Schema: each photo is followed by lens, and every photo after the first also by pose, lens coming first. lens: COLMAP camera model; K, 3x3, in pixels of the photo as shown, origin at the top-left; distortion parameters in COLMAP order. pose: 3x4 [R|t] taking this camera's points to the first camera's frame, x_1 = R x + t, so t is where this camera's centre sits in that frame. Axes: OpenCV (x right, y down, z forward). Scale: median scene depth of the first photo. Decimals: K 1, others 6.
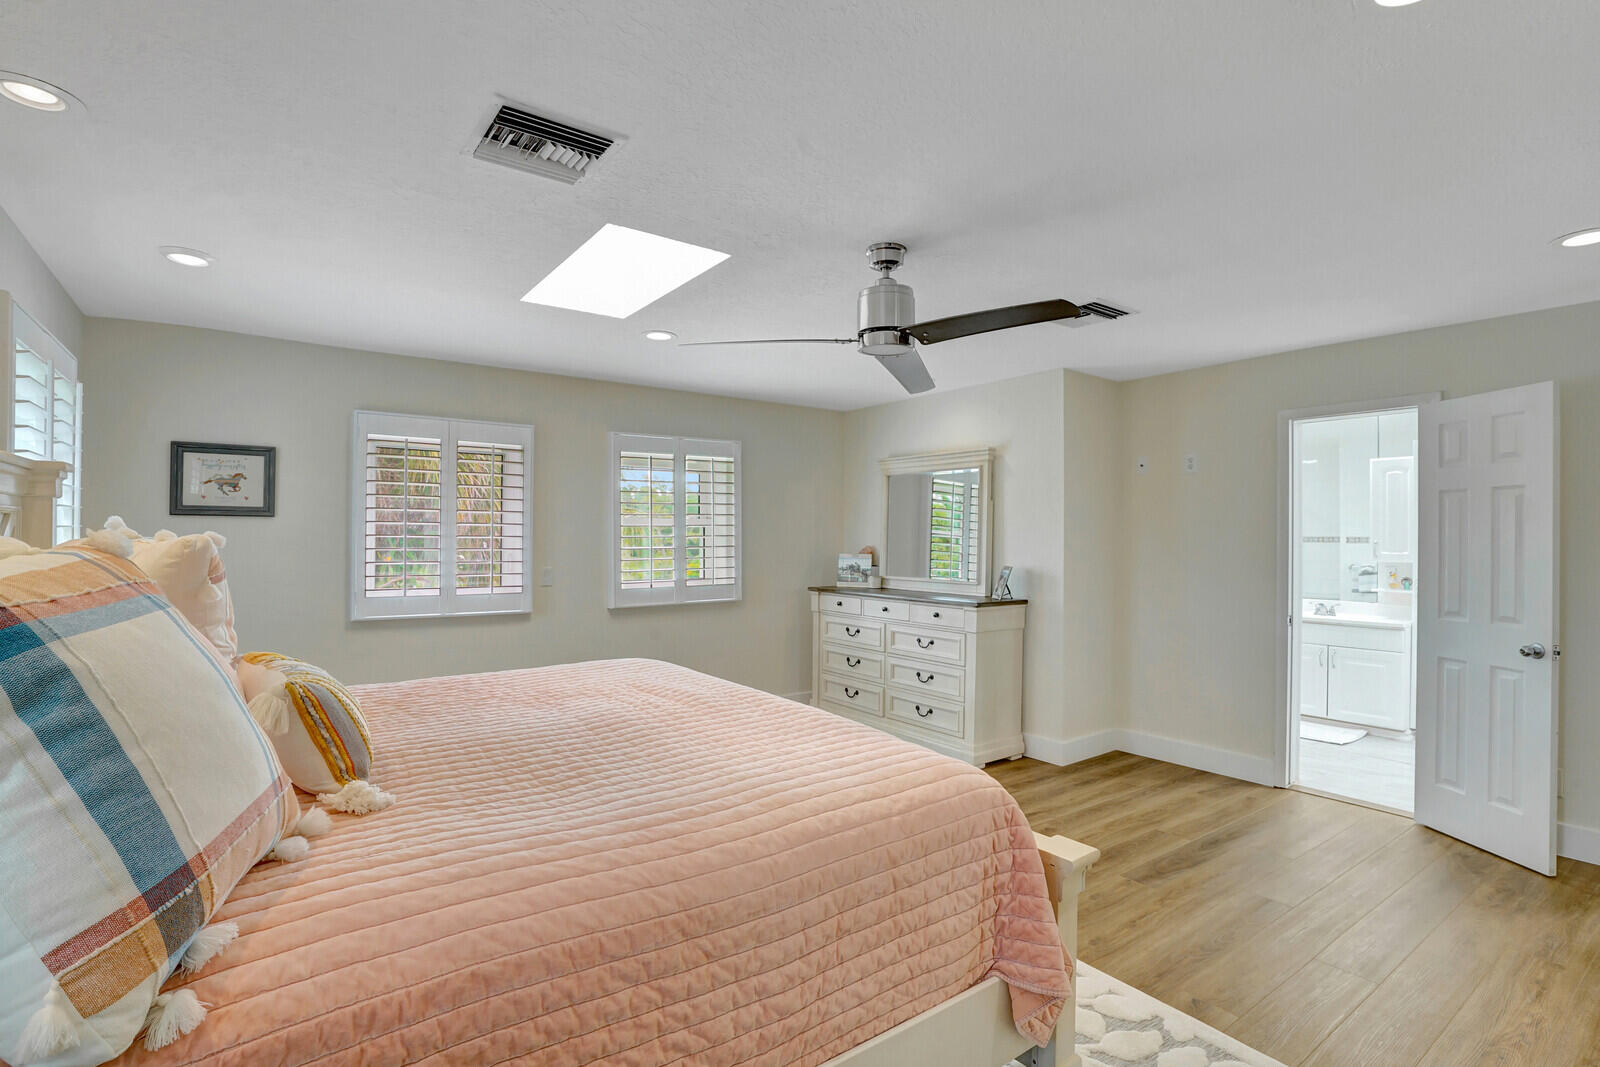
lens RADIAL K [[769.9, 0, 757.7], [0, 769.9, 539.7], [0, 0, 1]] dist [-0.028012, 0.005785]
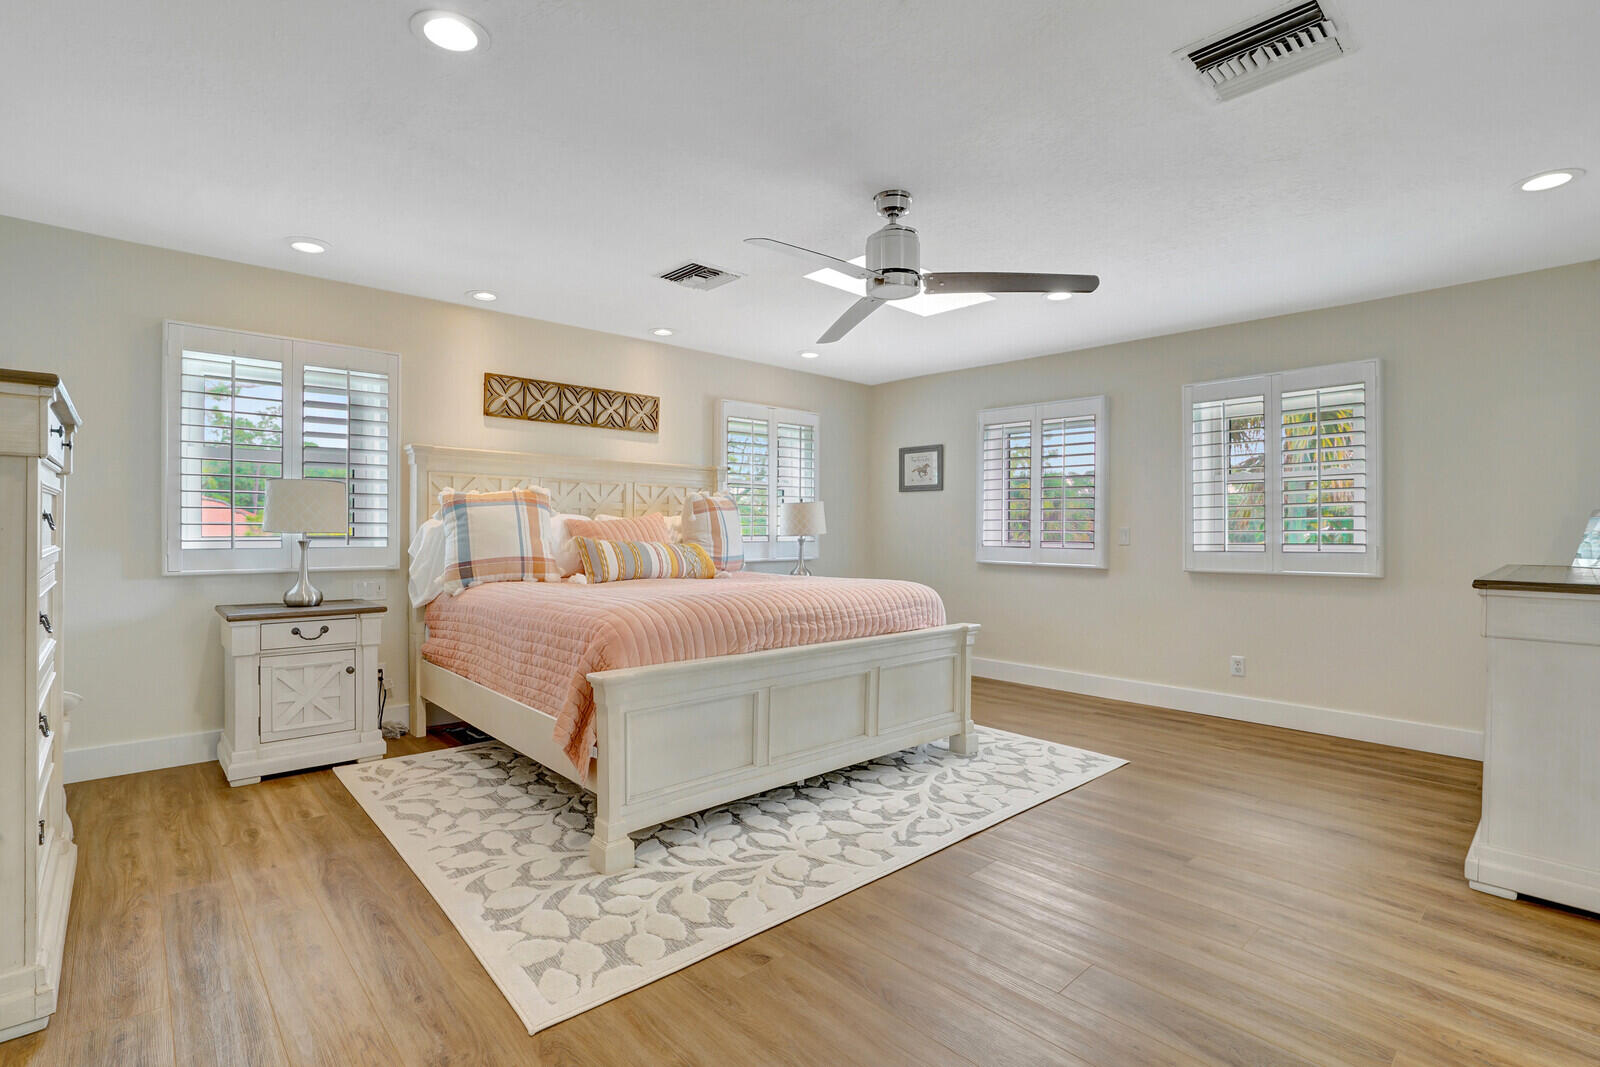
lens RADIAL K [[769.9, 0, 809.0], [0, 769.9, 531.2], [0, 0, 1]] dist [-0.028012, 0.005785]
pose [[0.144029, -0.004294, -0.989564, 0.876032], [-0.010386, 0.999929, -0.005850, 0.065399], [0.989519, 0.011120, 0.143974, 0.540072]]
